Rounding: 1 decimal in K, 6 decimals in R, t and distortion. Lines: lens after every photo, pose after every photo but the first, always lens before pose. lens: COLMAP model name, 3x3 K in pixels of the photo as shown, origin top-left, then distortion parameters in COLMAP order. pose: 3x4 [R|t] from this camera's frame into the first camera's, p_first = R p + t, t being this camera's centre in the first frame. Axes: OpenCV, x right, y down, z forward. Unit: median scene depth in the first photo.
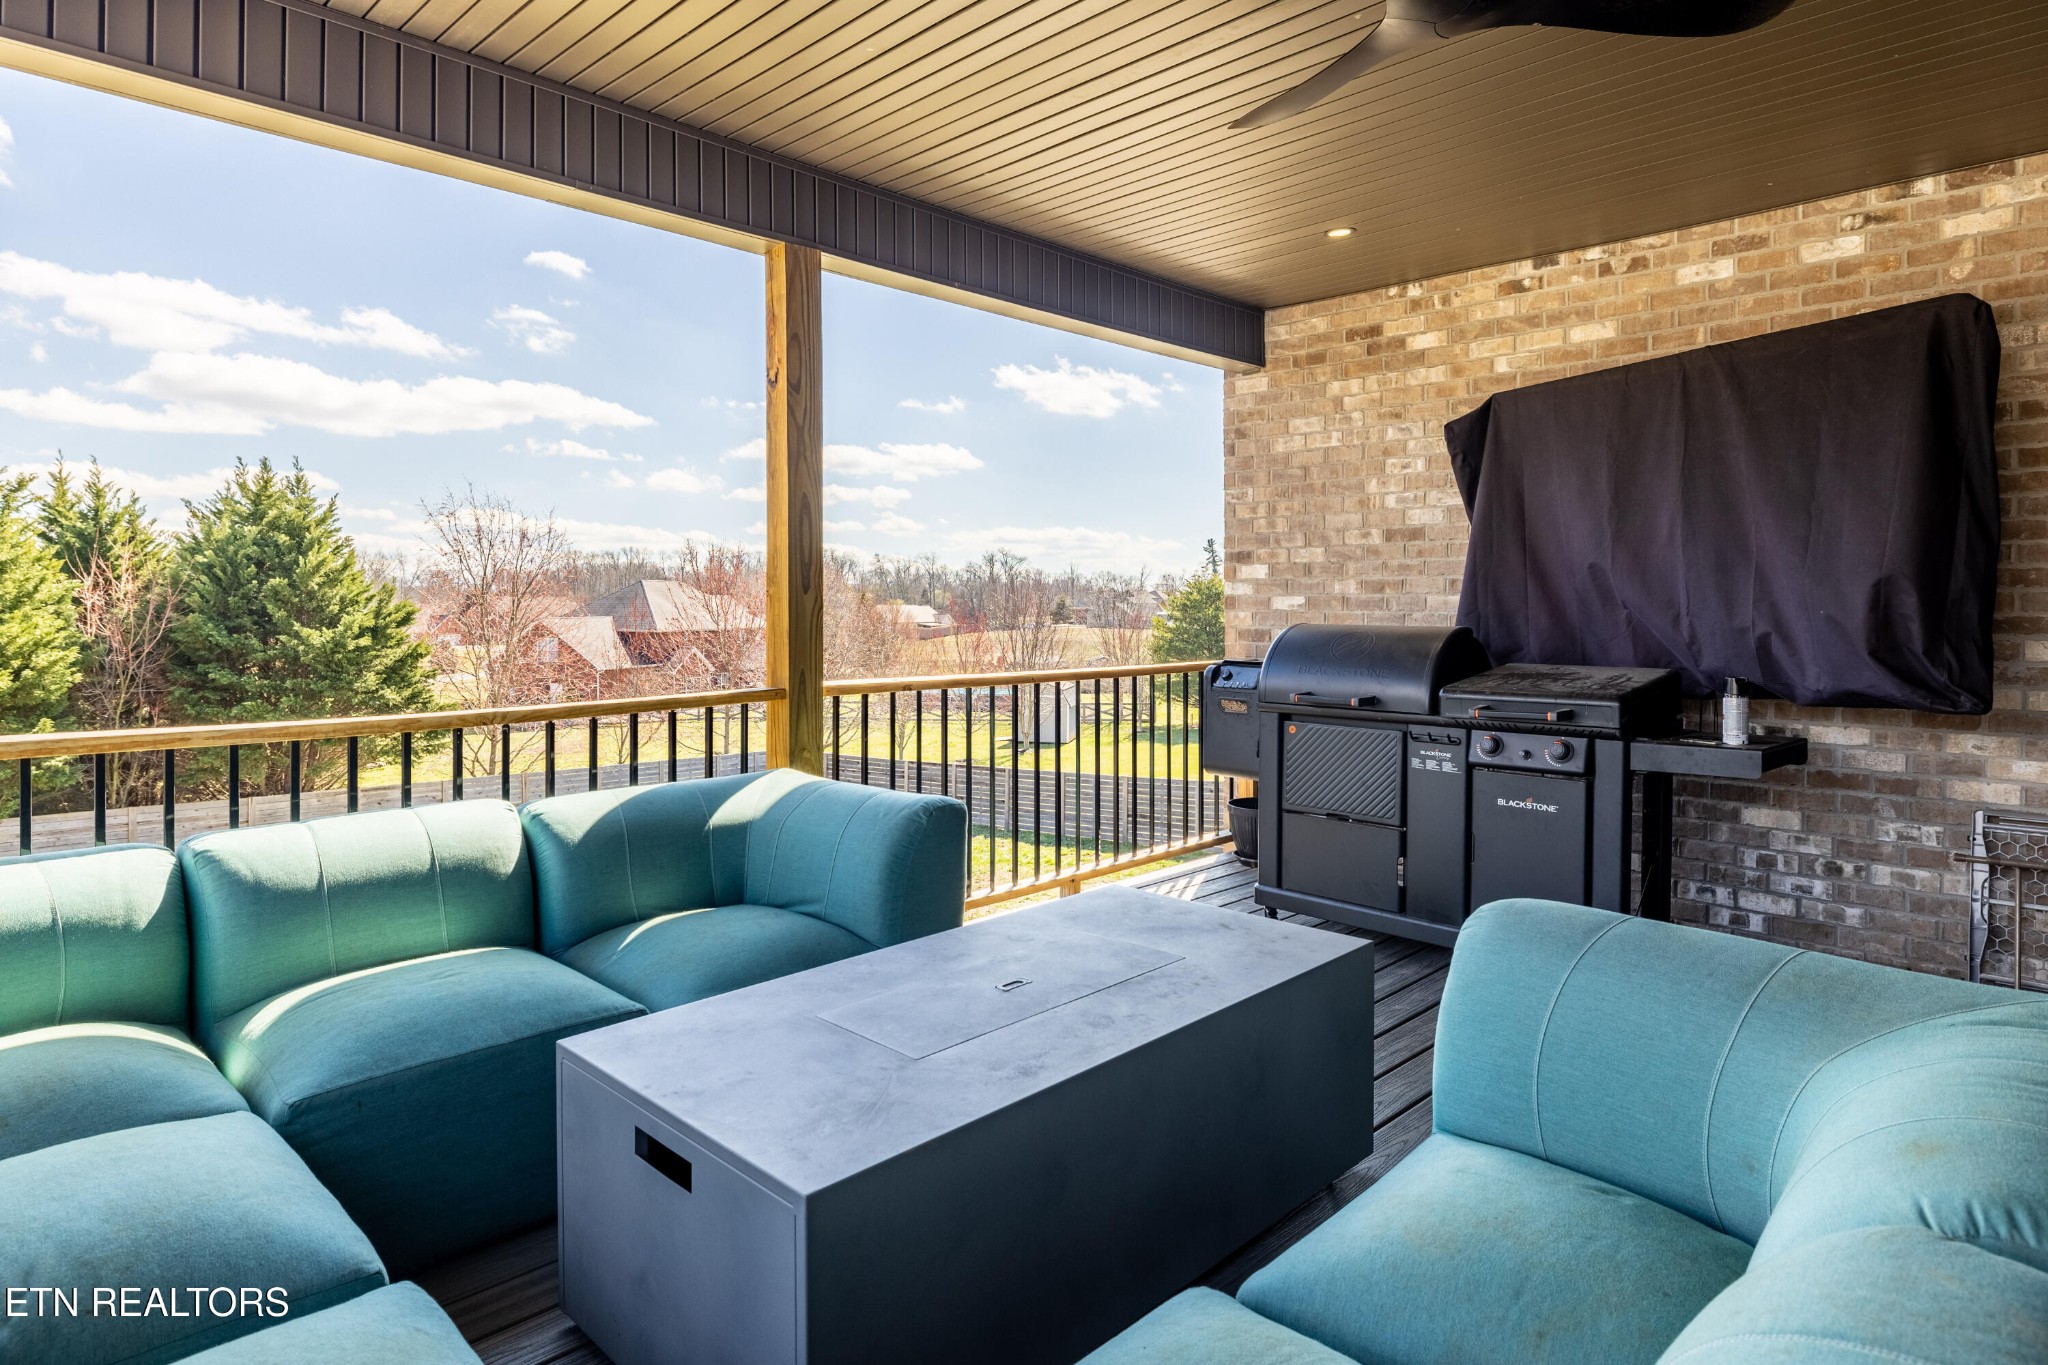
lens RADIAL K [[1160.7, 0, 1024.0], [0, 1160.7, 682.5], [0, 0, 1]] dist [-0.001059, 0.000128]
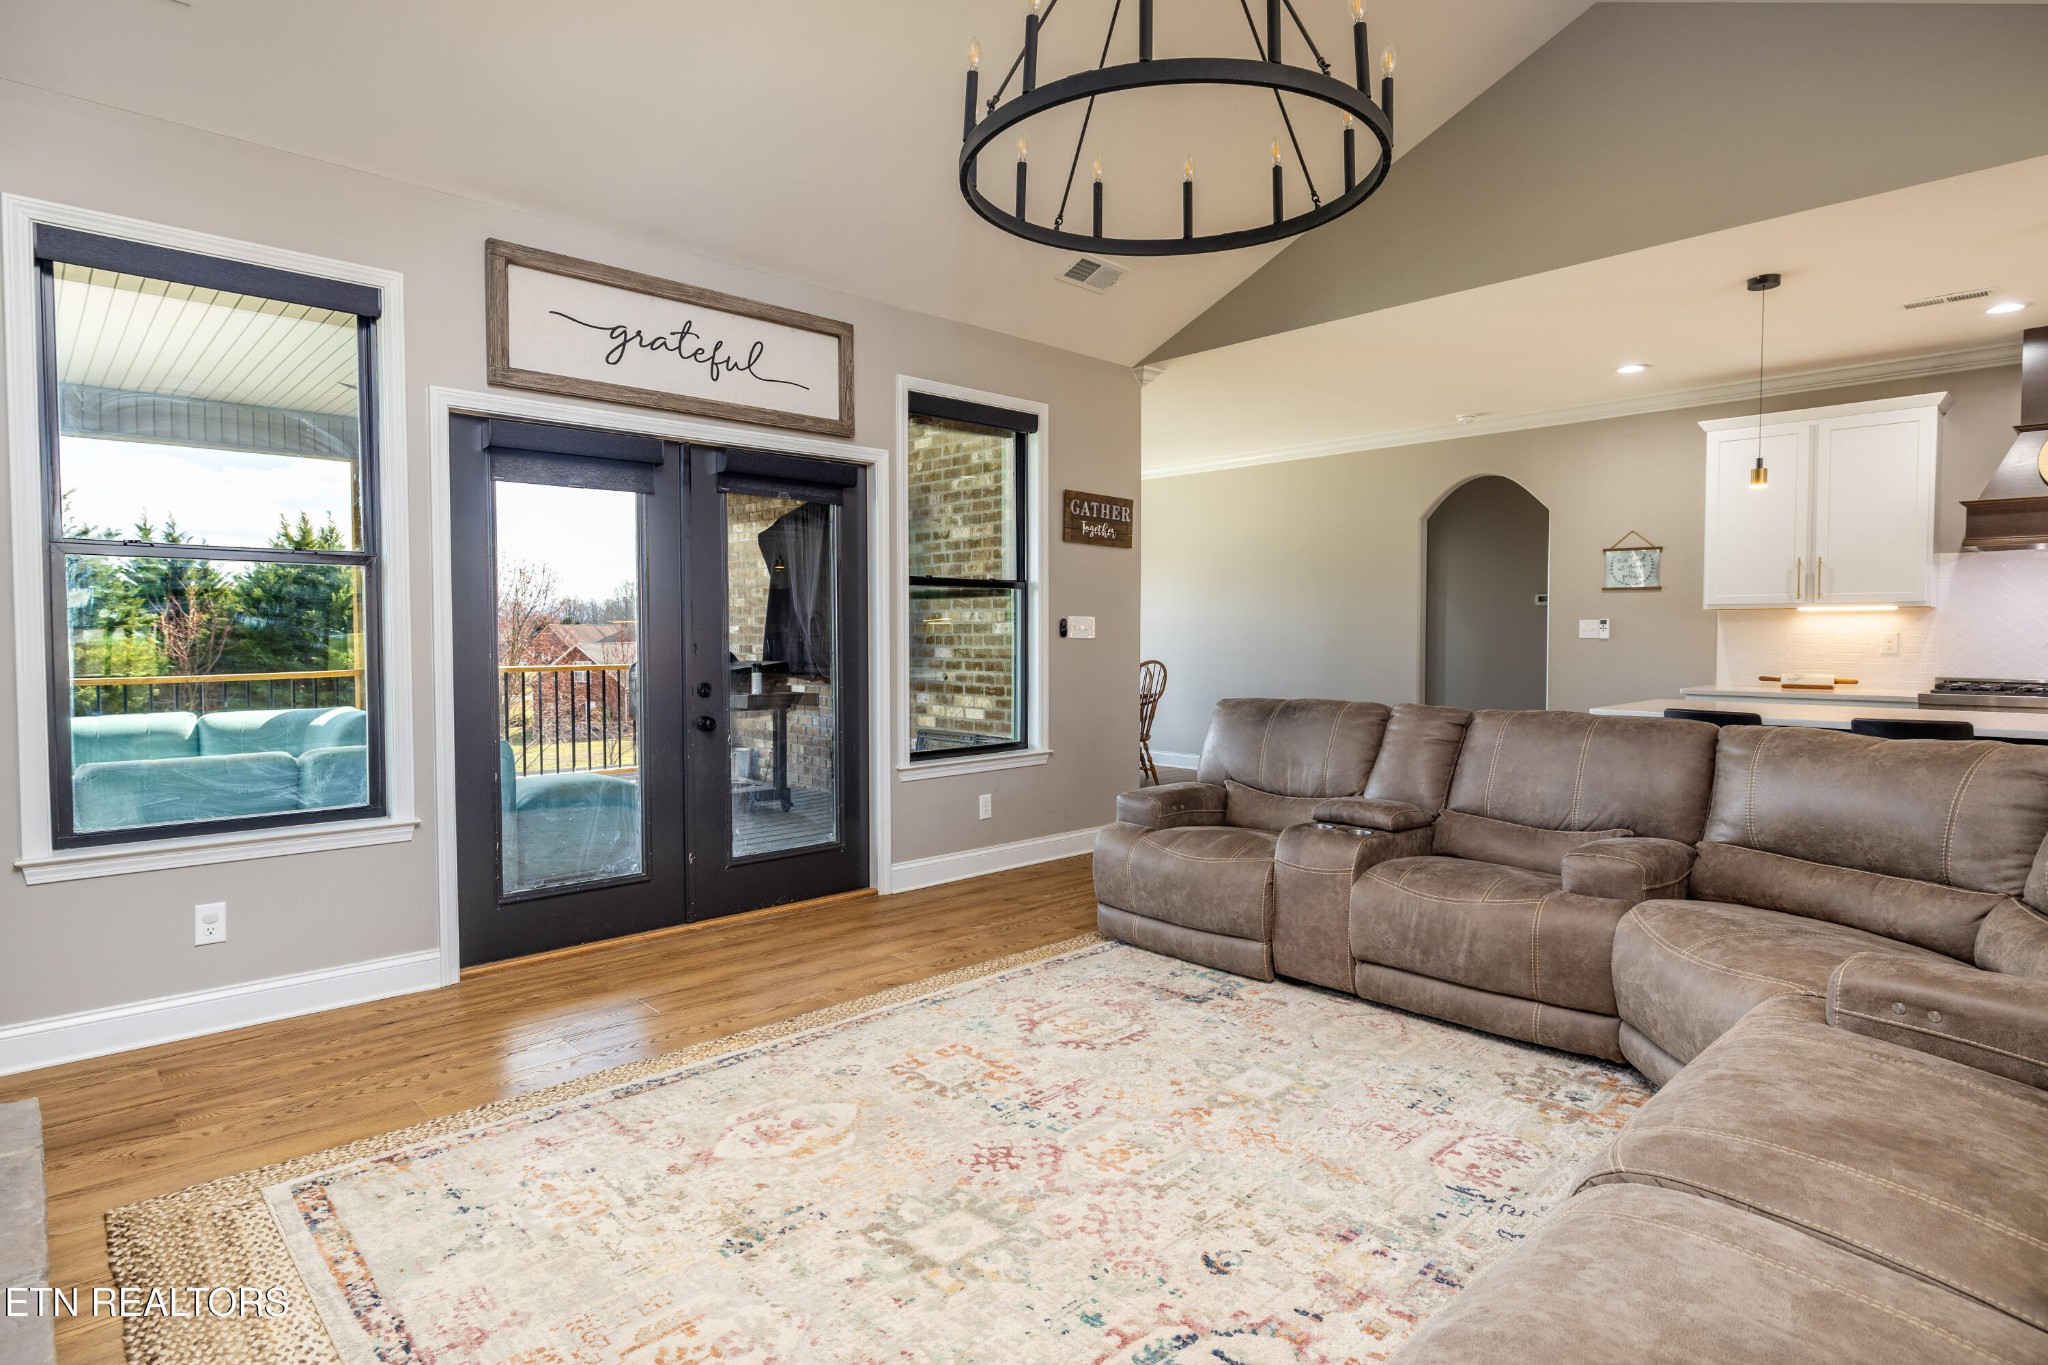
lens RADIAL K [[1160.7, 0, 1024.0], [0, 1160.7, 682.5], [0, 0, 1]] dist [-0.001059, 0.000128]
pose [[0.997852, -0.002567, -0.065460, 0.187059], [0.001264, 0.999800, -0.019938, 0.011004], [0.065498, 0.019812, 0.997656, -0.169827]]
